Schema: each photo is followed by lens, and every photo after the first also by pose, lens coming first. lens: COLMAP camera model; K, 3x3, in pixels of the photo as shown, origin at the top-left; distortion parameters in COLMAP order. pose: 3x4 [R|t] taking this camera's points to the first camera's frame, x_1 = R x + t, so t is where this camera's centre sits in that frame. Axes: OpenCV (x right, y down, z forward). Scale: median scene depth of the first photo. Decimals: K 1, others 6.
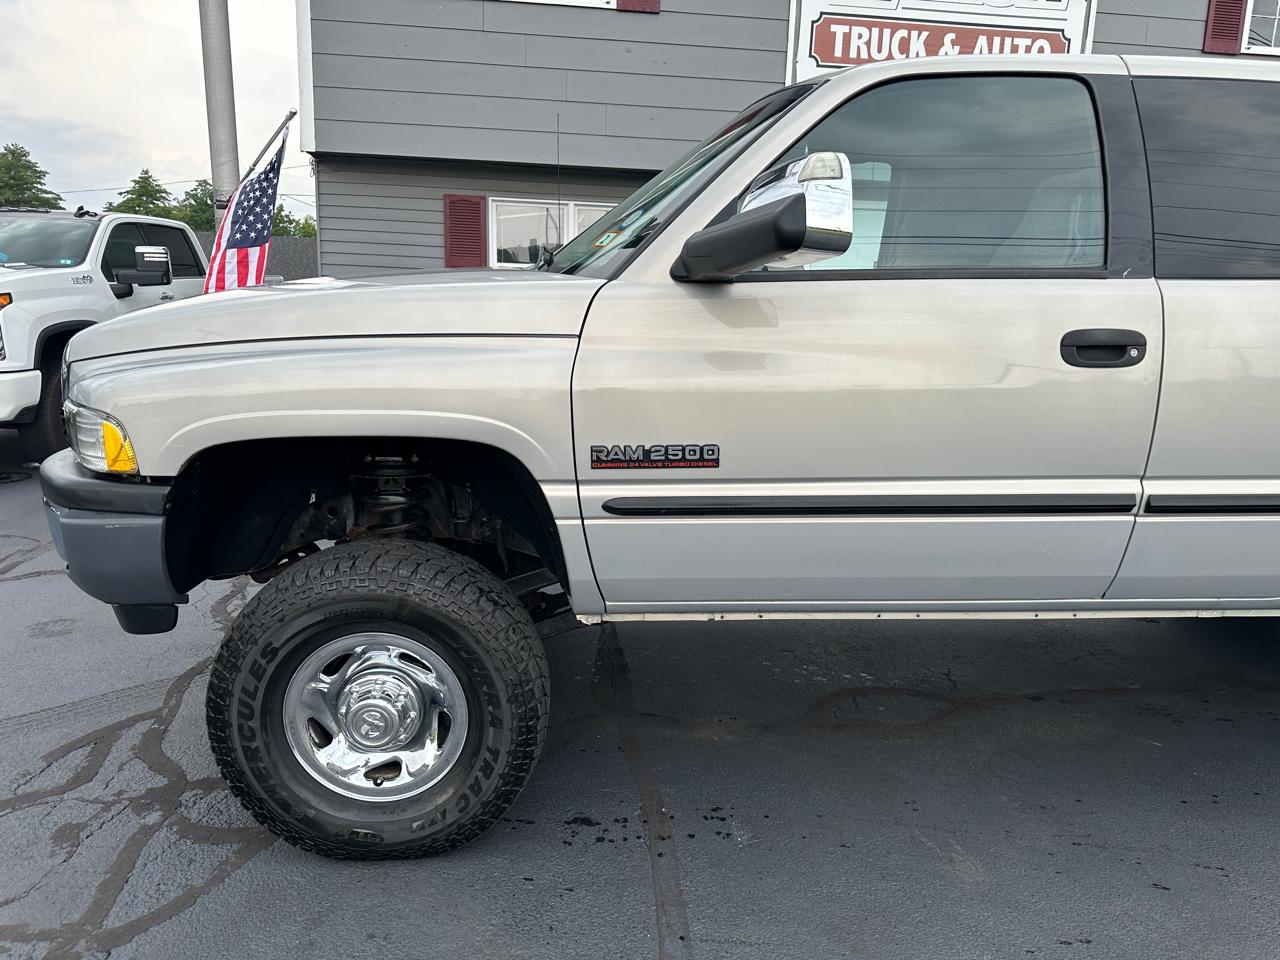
lens RADIAL K [[893.1, 0, 640.0], [0, 893.1, 480.0], [0, 0, 1]] dist [0.002233, -0.011659]
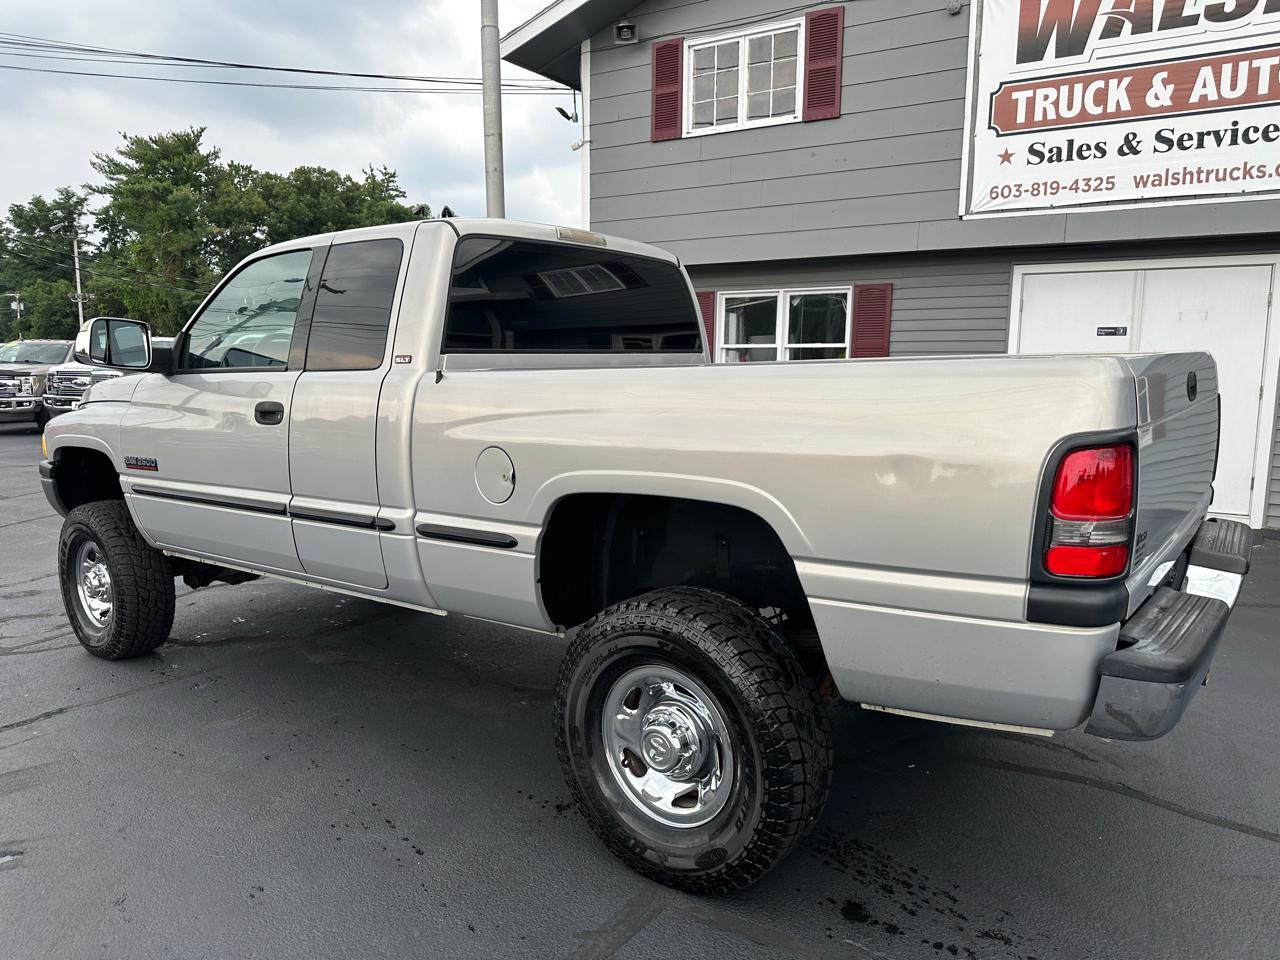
lens RADIAL K [[893.1, 0, 640.0], [0, 893.1, 480.0], [0, 0, 1]] dist [0.002233, -0.011659]
pose [[0.778977, 0.062438, -0.623936, 1.934024], [-0.111001, 0.993047, -0.039207, -0.032396], [0.617149, 0.099799, 0.780492, 0.128190]]
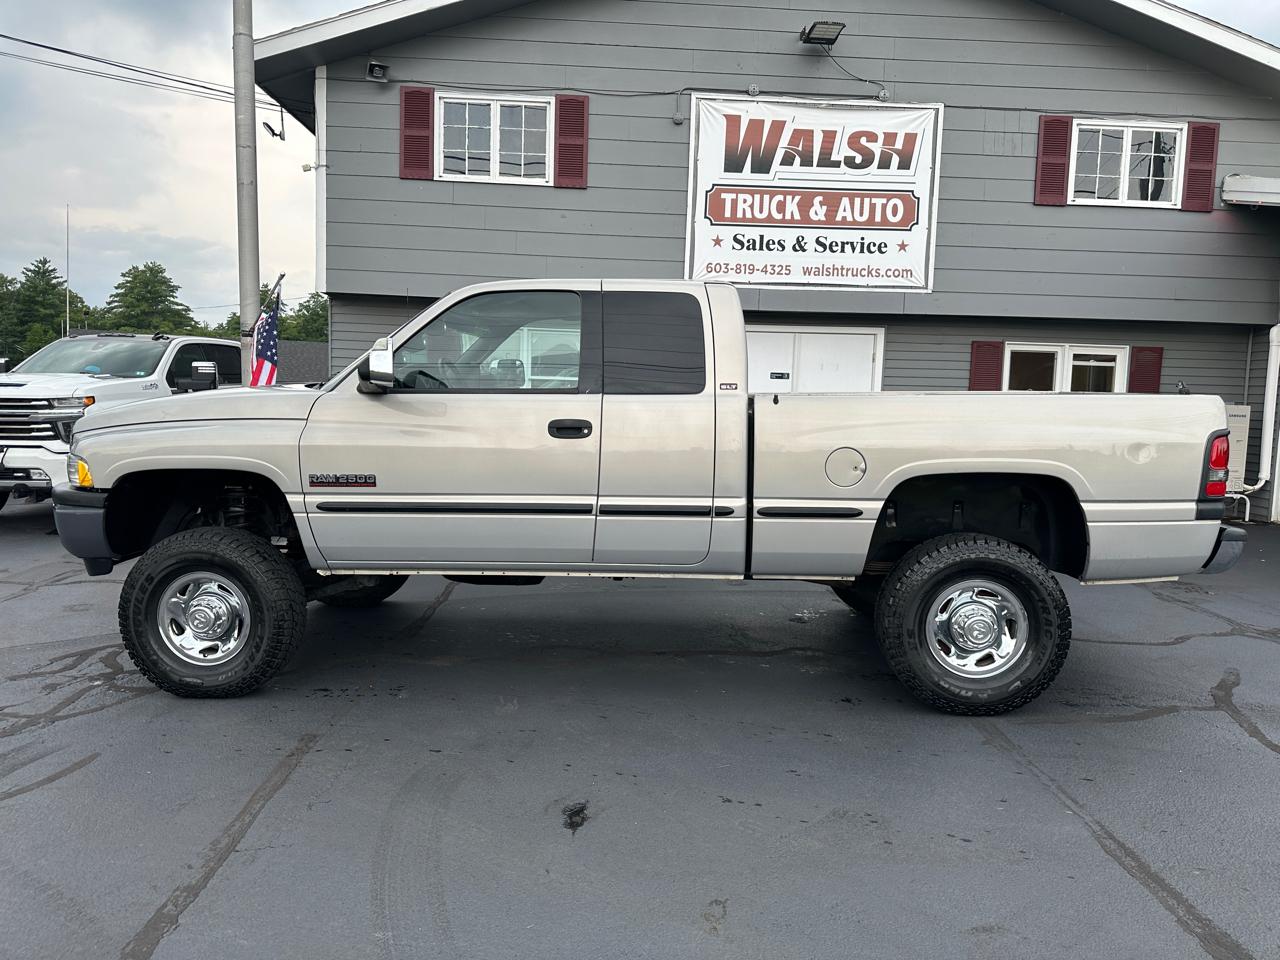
lens RADIAL K [[869.6, 0, 640.0], [0, 869.6, 480.0], [0, 0, 1]] dist [0.132527, -0.226734]
pose [[0.996105, 0.009757, -0.087628, 0.774632], [-0.019496, 0.993631, -0.110982, 0.160725], [0.085987, 0.112258, 0.989952, -0.803783]]
